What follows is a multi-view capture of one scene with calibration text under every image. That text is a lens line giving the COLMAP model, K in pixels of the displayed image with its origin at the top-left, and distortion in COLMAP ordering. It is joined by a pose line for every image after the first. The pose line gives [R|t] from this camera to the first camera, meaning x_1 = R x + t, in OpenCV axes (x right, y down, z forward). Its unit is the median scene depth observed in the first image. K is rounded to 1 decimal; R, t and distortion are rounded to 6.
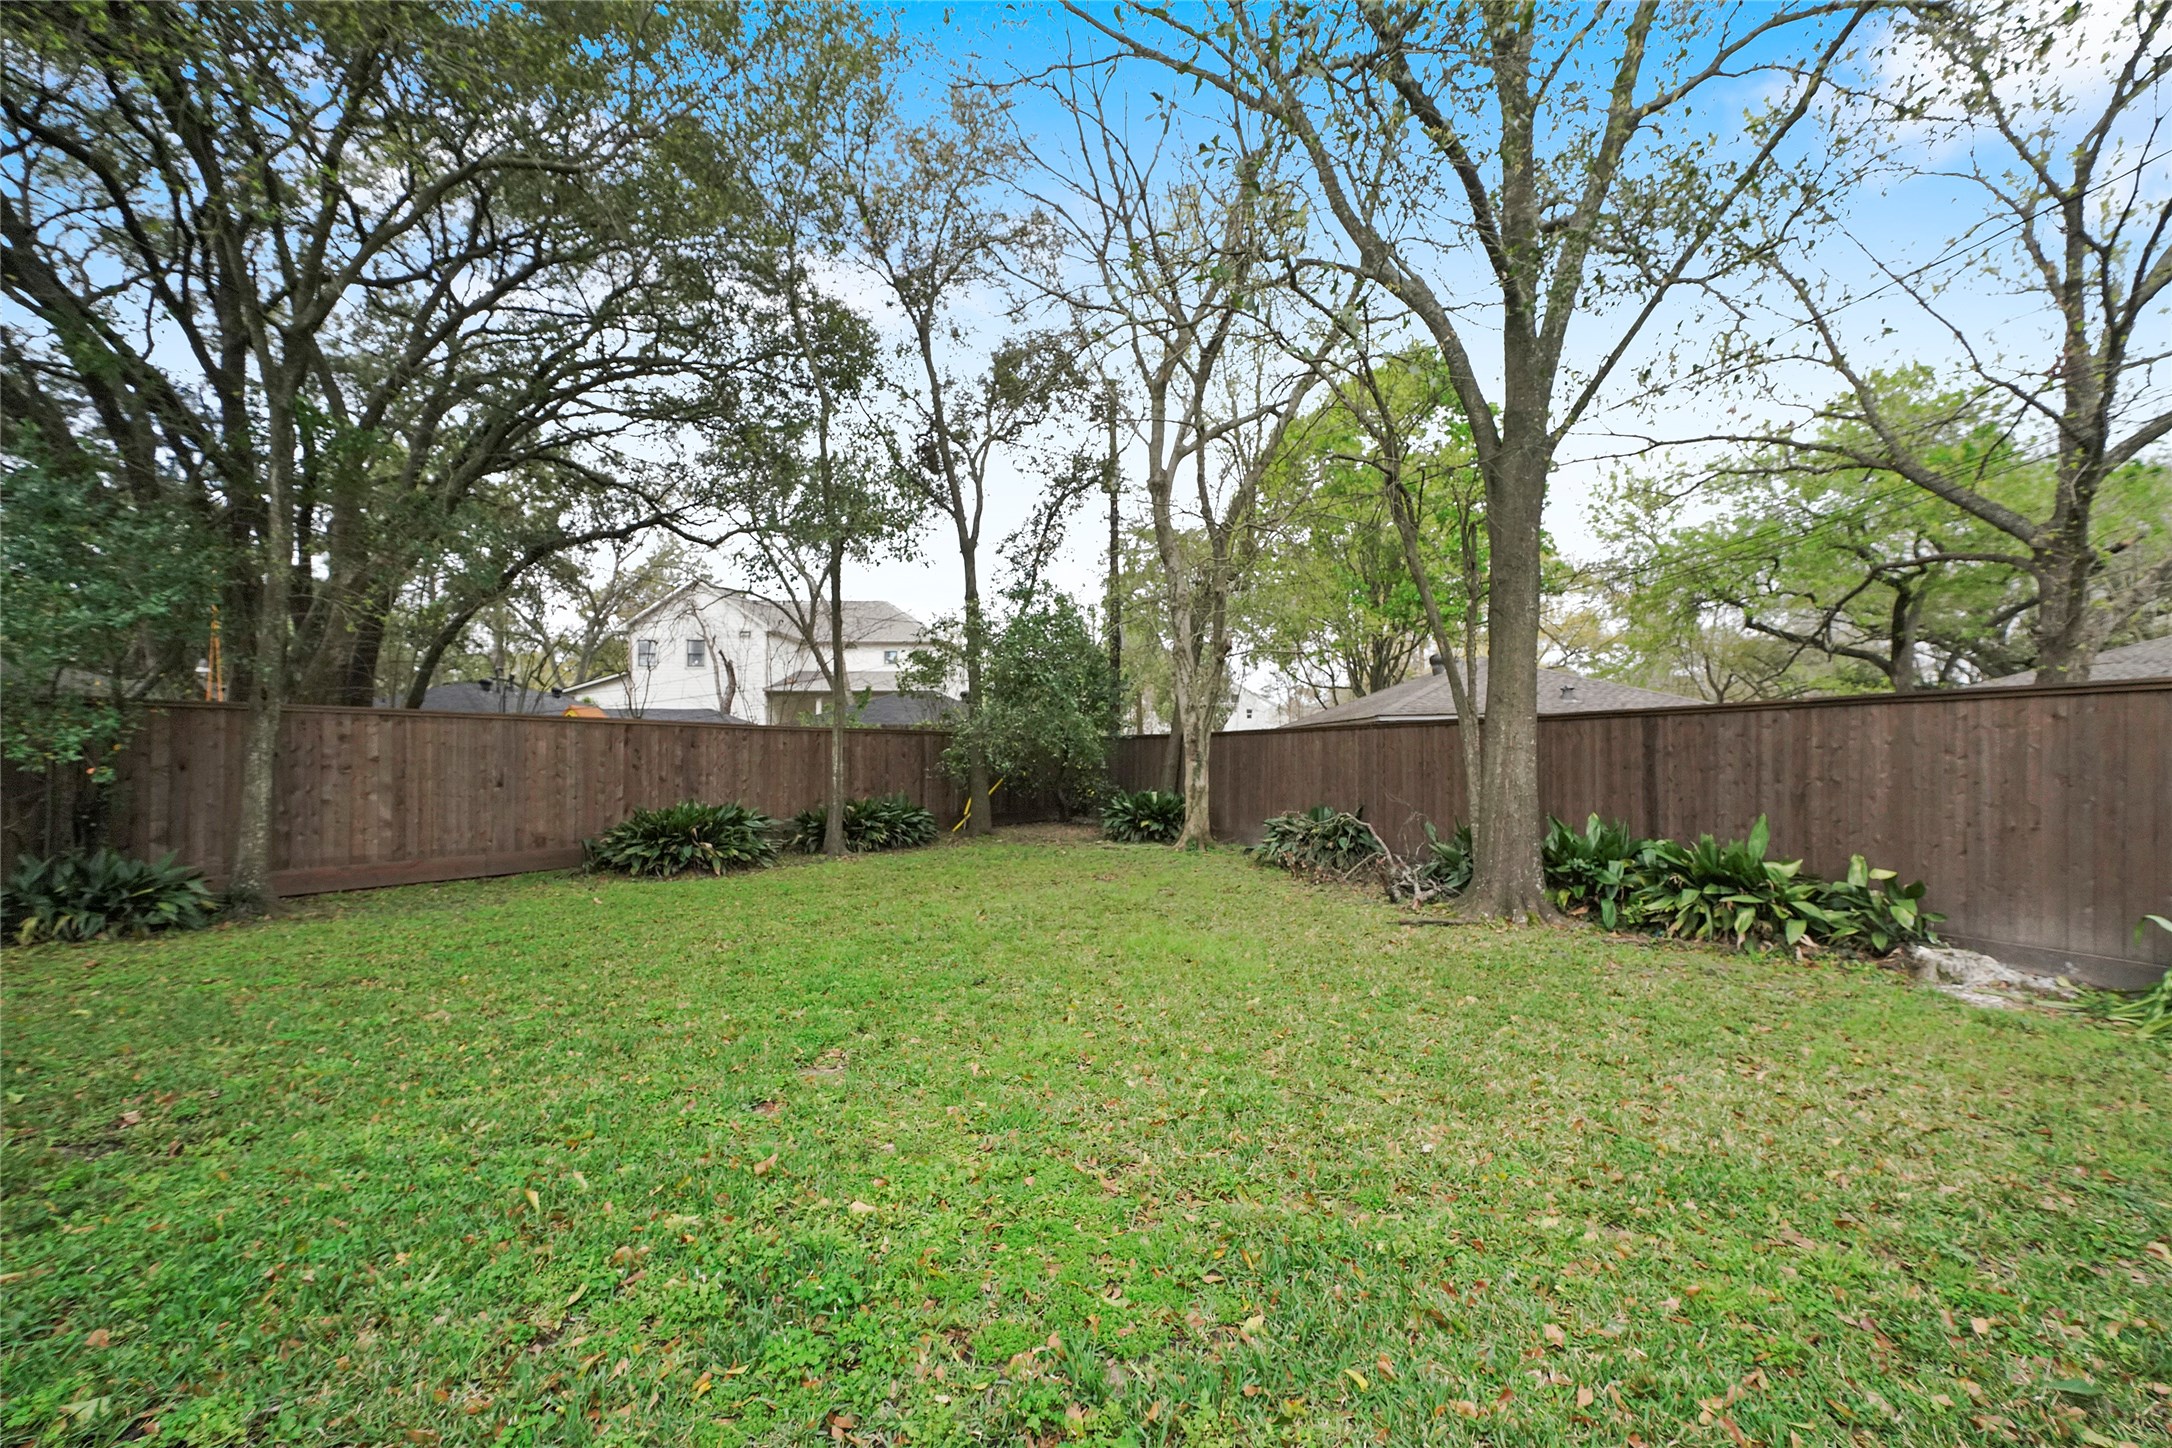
lens RADIAL K [[893.4, 0, 1085.5], [0, 893.4, 763.6], [0, 0, 1]] dist [-0.000560, -0.000025]
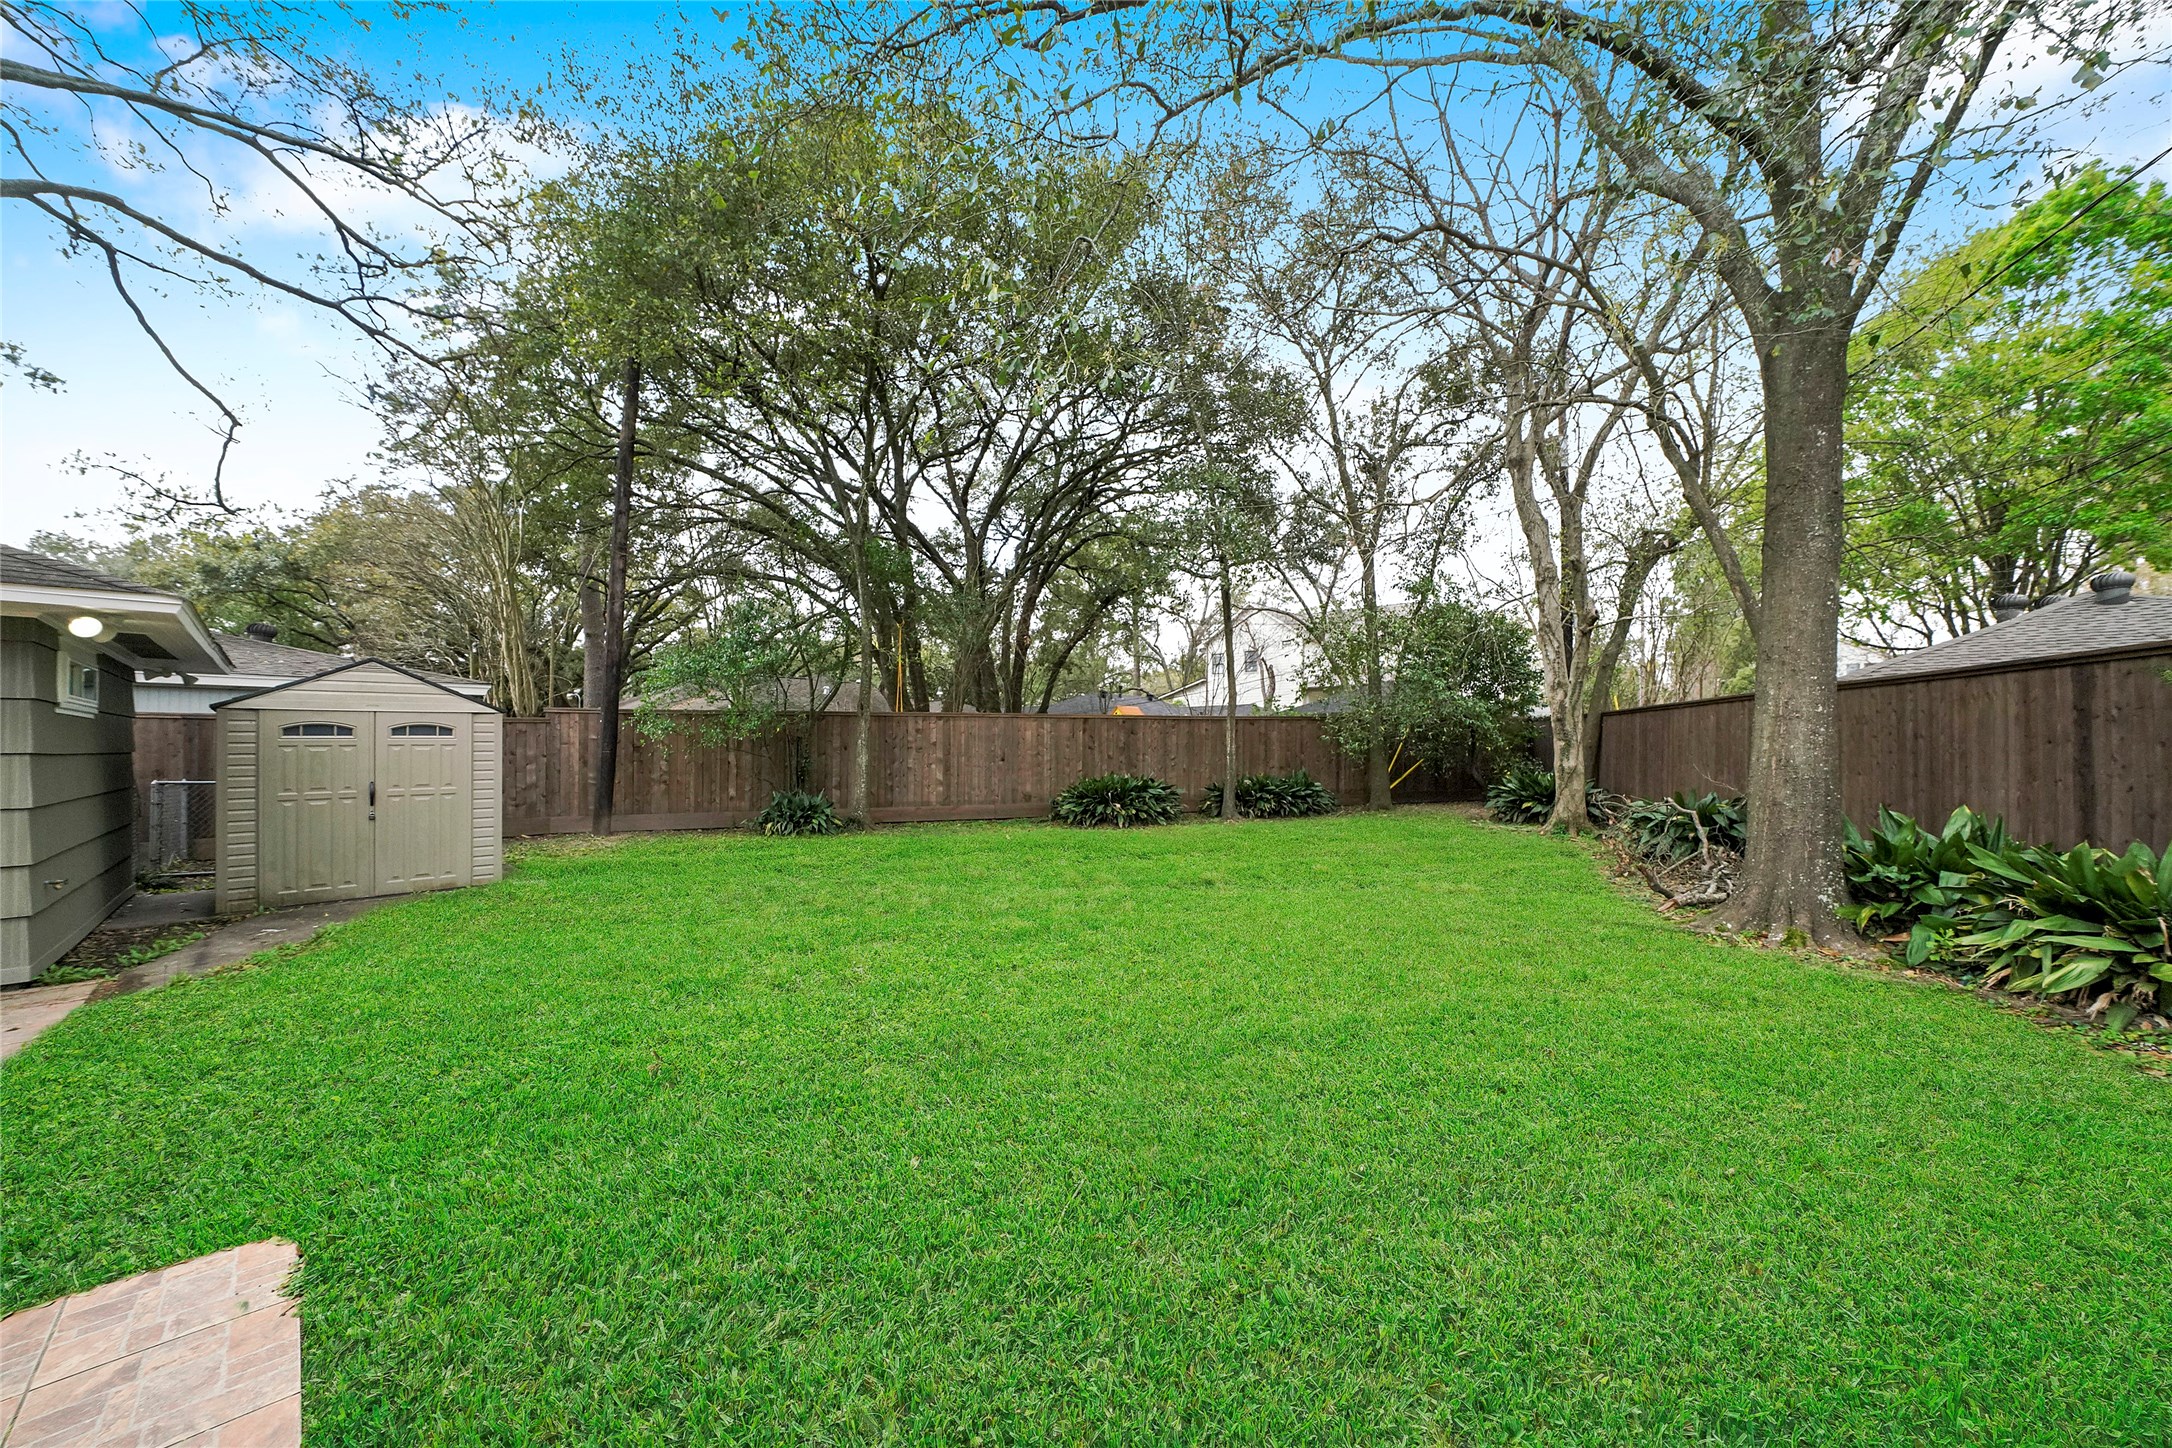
lens RADIAL K [[760.0, 0, 1091.2], [0, 760.0, 729.6], [0, 0, 1]] dist [-0.007344, -0.000261]
pose [[0.783703, -0.018268, -0.620867, 0.228653], [0.003358, 0.999677, -0.025175, 0.004574], [0.621126, 0.017645, 0.783512, 0.056634]]
